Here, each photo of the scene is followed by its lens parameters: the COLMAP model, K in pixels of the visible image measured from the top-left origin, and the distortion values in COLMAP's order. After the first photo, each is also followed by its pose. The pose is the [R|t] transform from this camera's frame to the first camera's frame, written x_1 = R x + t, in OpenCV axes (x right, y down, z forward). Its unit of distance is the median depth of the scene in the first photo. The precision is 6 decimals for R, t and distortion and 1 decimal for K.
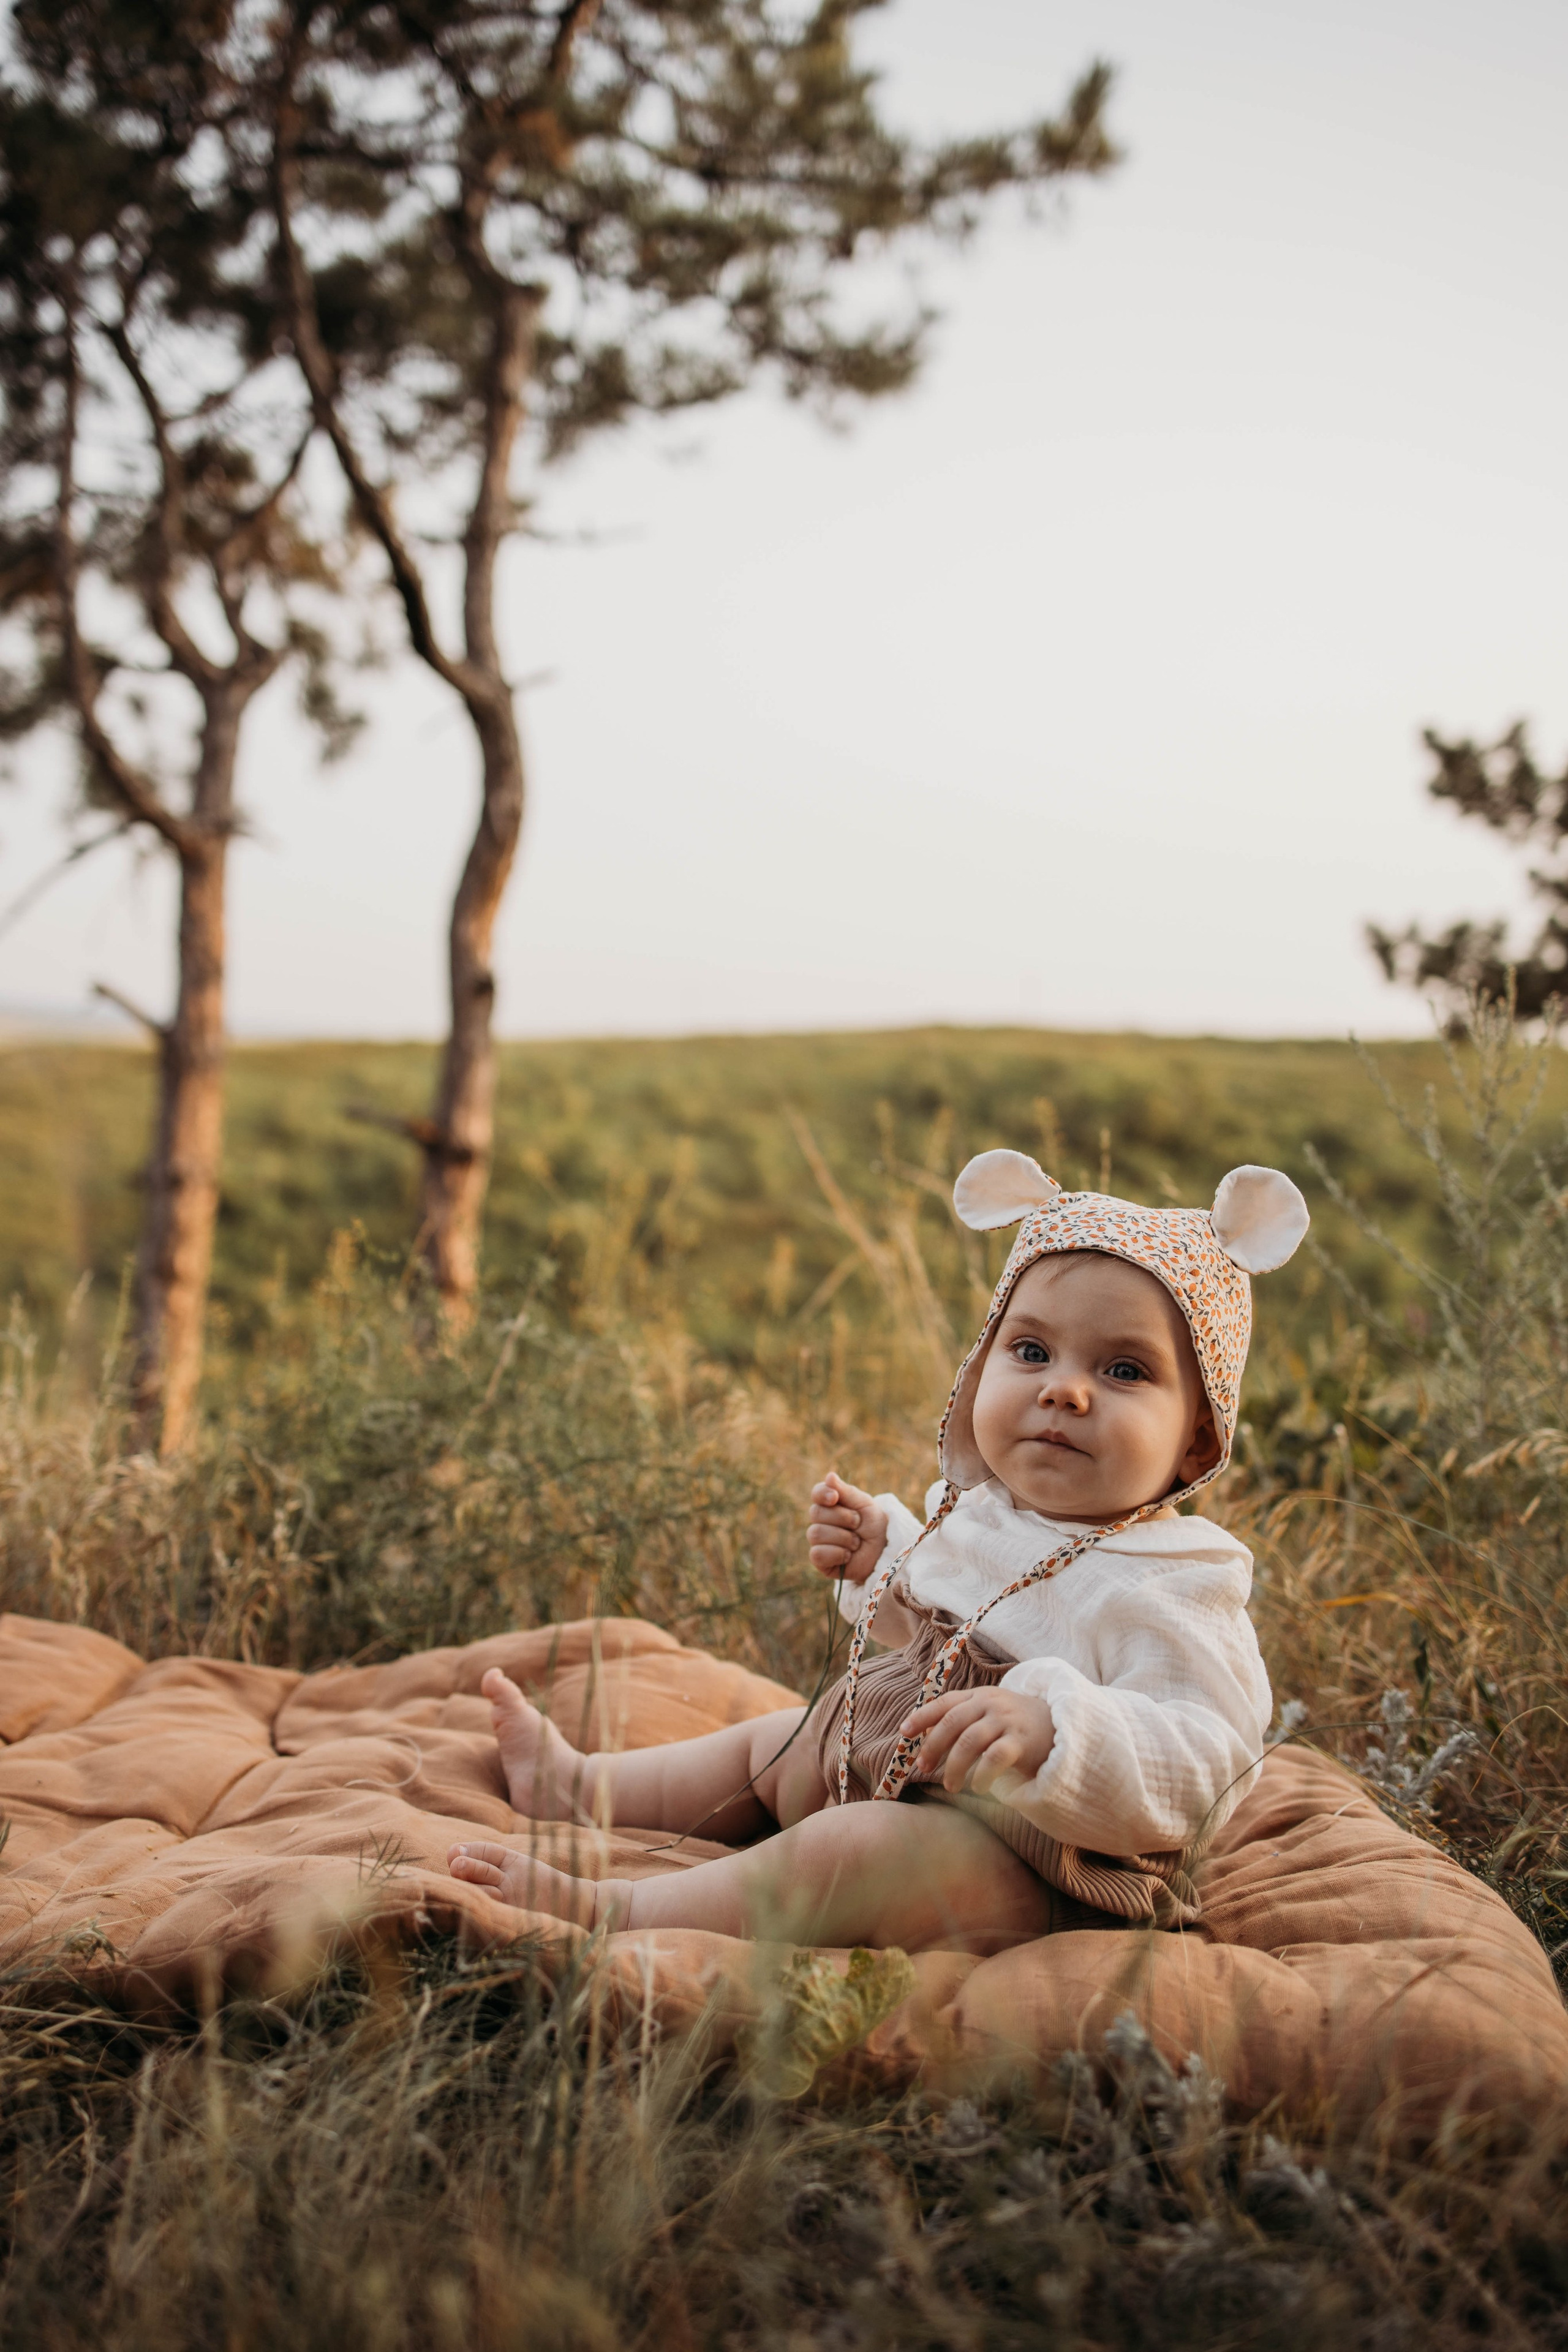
lens RADIAL K [[2478.8, 0, 780.3], [0, 2478.8, 1160.4], [0, 0, 1]] dist [-0.044866, 0.000000]
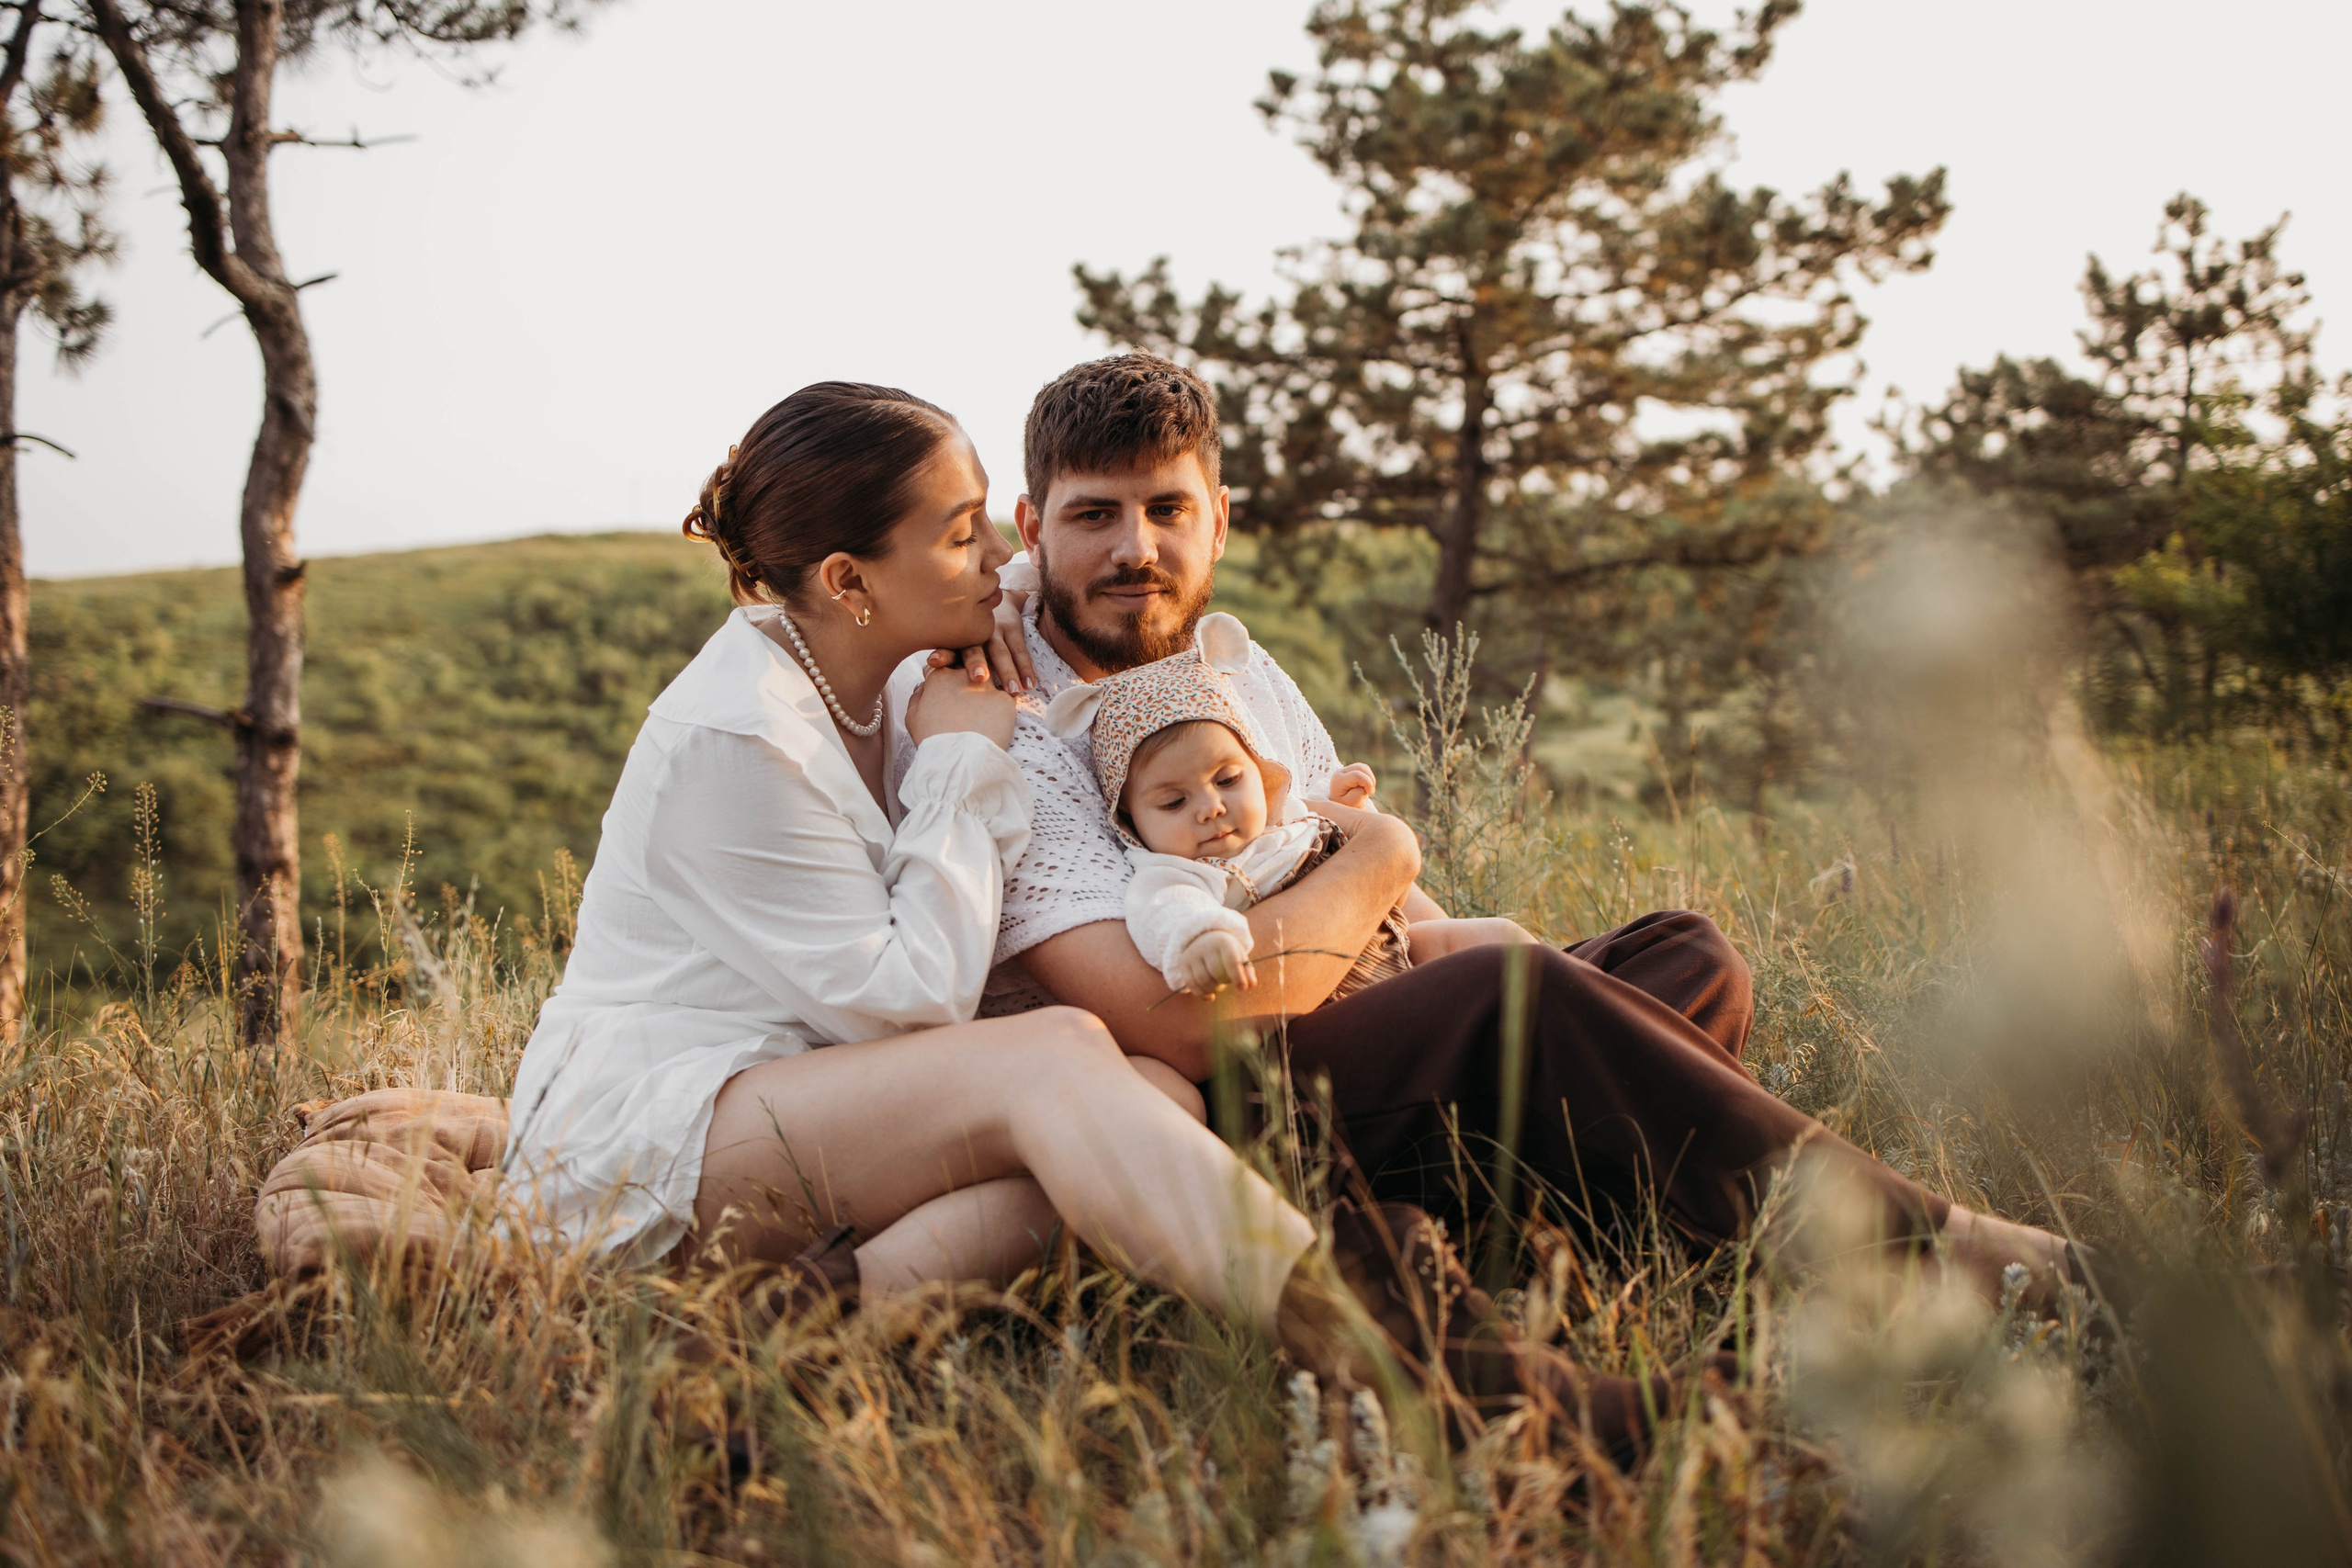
lens RADIAL K [[2478.6, 0, 1192.6], [0, 2478.6, 767.8], [0, 0, 1]] dist [-0.044866, 0.000000]
pose [[0.945418, -0.087761, 0.313820, -0.085799], [0.073138, 0.995628, 0.058096, -0.020890], [-0.317546, -0.031973, 0.947704, -0.100808]]
